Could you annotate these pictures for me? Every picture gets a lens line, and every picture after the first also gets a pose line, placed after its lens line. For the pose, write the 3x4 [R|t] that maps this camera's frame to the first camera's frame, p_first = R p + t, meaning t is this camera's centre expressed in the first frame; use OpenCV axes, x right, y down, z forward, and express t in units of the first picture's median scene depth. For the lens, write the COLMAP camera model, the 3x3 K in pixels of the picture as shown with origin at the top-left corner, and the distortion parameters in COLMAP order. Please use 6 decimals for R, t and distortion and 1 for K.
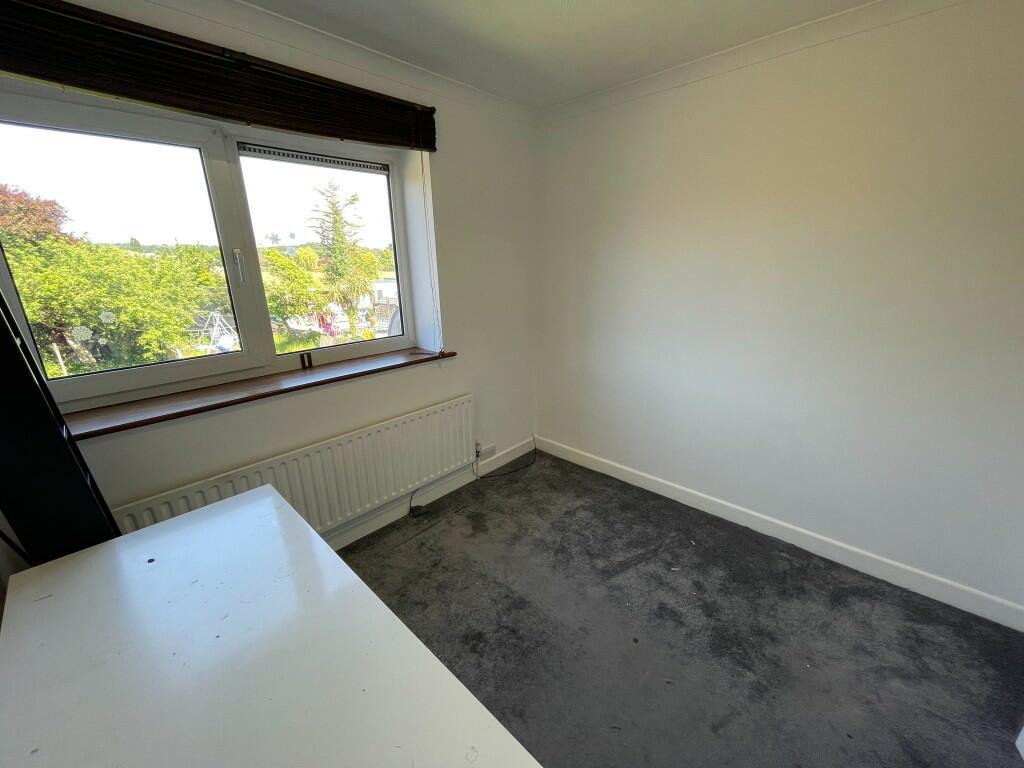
lens RADIAL K [[409.6, 0, 507.8], [0, 409.6, 386.2], [0, 0, 1]] dist [0.000494, 0.000905]
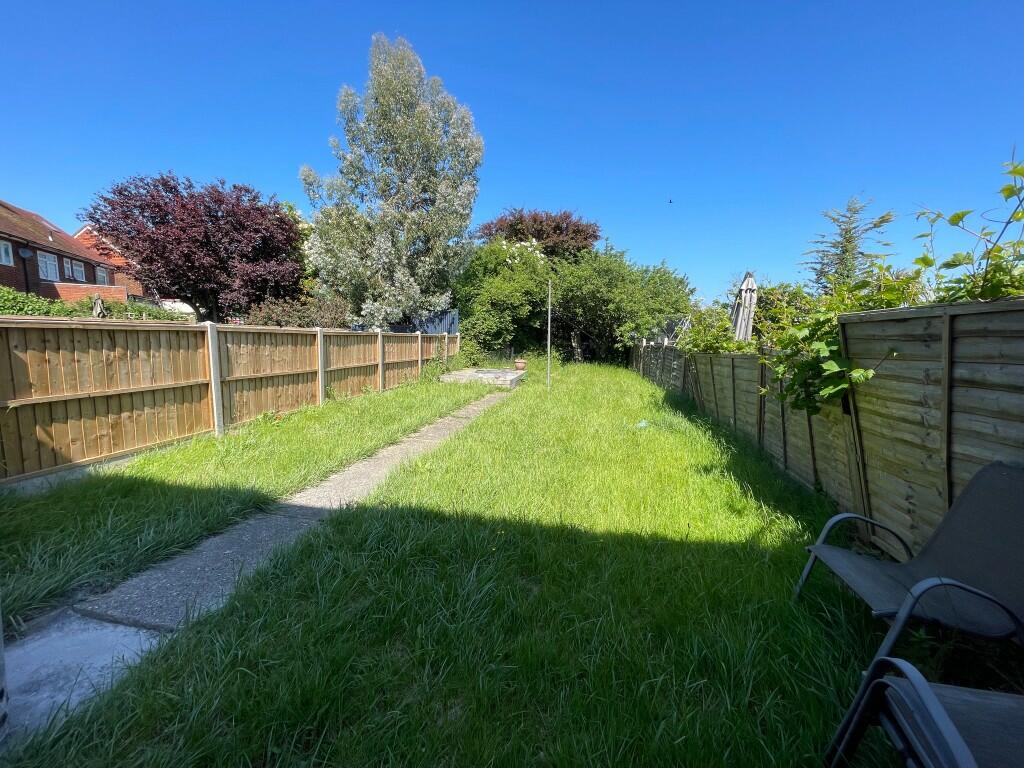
lens RADIAL K [[409.6, 0, 508.2], [0, 409.6, 383.3], [0, 0, 1]] dist [0.000494, 0.000905]
pose [[0.533824, 0.132990, -0.835072, -0.113640], [-0.284542, 0.958216, -0.029293, 0.082187], [0.796284, 0.253250, 0.549360, 0.172413]]
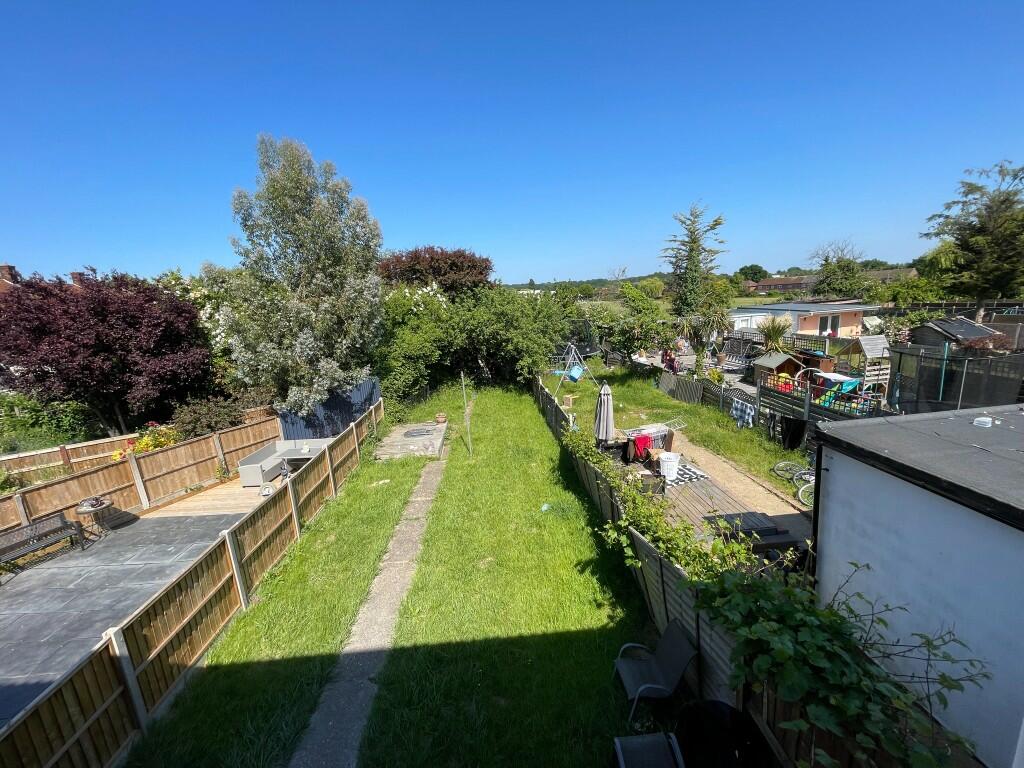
lens RADIAL K [[409.6, 0, 506.9], [0, 409.6, 386.3], [0, 0, 1]] dist [0.000494, 0.000905]
pose [[0.718111, 0.114861, -0.686384, -0.060789], [-0.157641, 0.987496, 0.000322, -0.032941], [0.677839, 0.107971, 0.727239, 0.078254]]
